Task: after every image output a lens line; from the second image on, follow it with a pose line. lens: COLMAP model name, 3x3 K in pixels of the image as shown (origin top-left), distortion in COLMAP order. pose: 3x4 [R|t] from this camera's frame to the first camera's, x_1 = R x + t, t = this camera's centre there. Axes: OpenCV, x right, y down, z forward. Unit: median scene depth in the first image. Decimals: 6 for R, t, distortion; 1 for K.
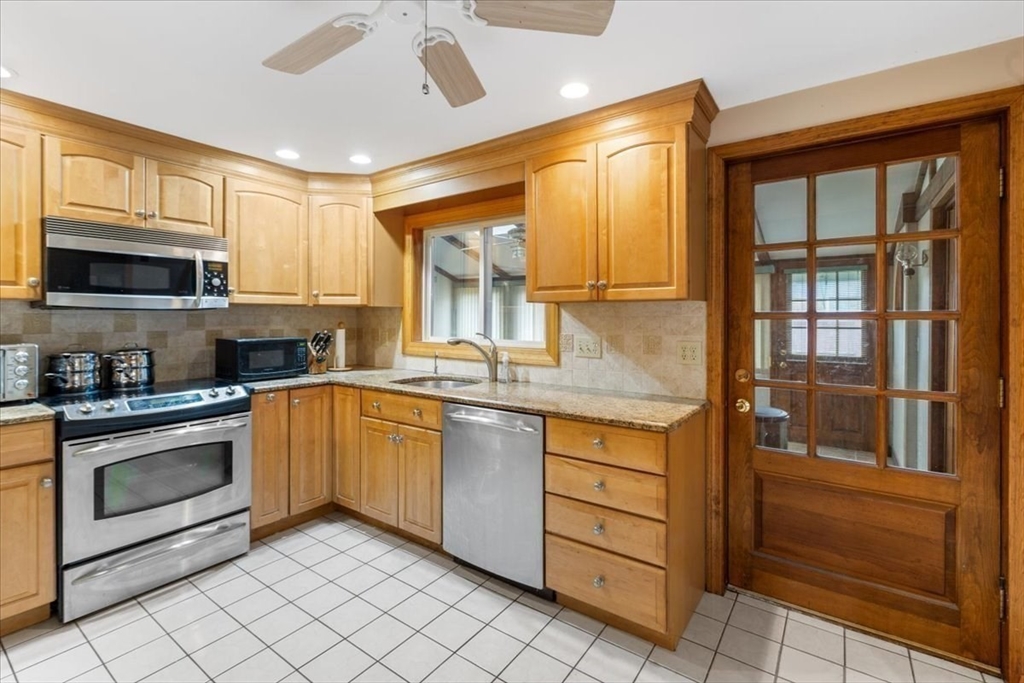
lens RADIAL K [[460.0, 0, 510.3], [0, 460.0, 317.4], [0, 0, 1]] dist [-0.000683, -0.001166]
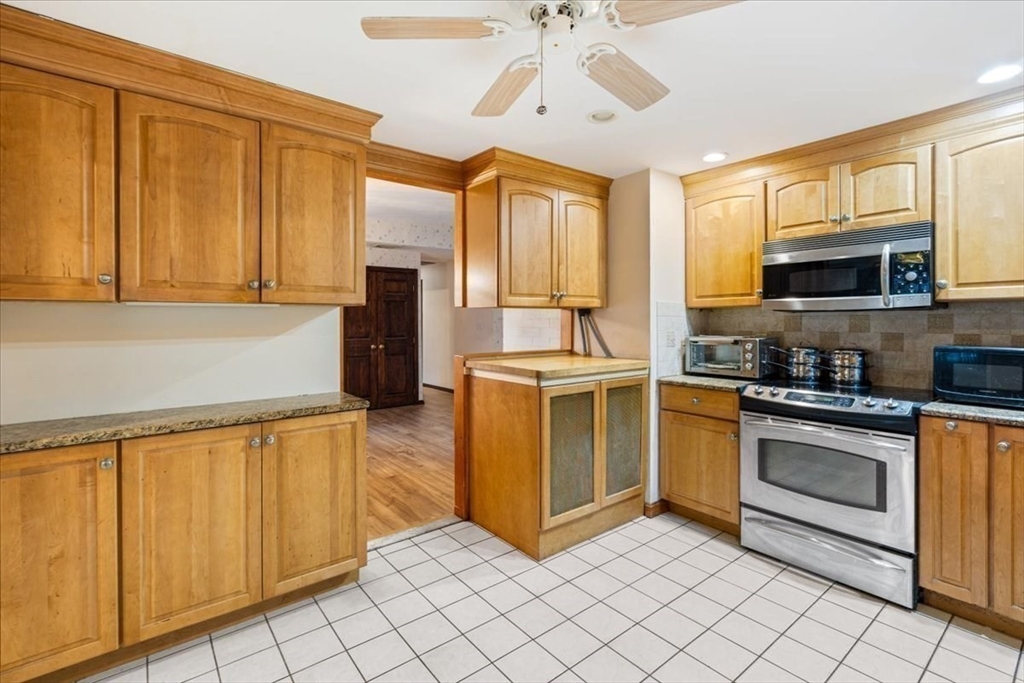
lens RADIAL K [[466.9, 0, 504.8], [0, 466.9, 320.1], [0, 0, 1]] dist [-0.000421, -0.000900]
pose [[-0.282848, -0.000926, -0.959164, 0.417050], [0.001619, 0.999998, -0.001443, 0.004213], [0.959163, -0.001961, -0.282846, 0.556366]]
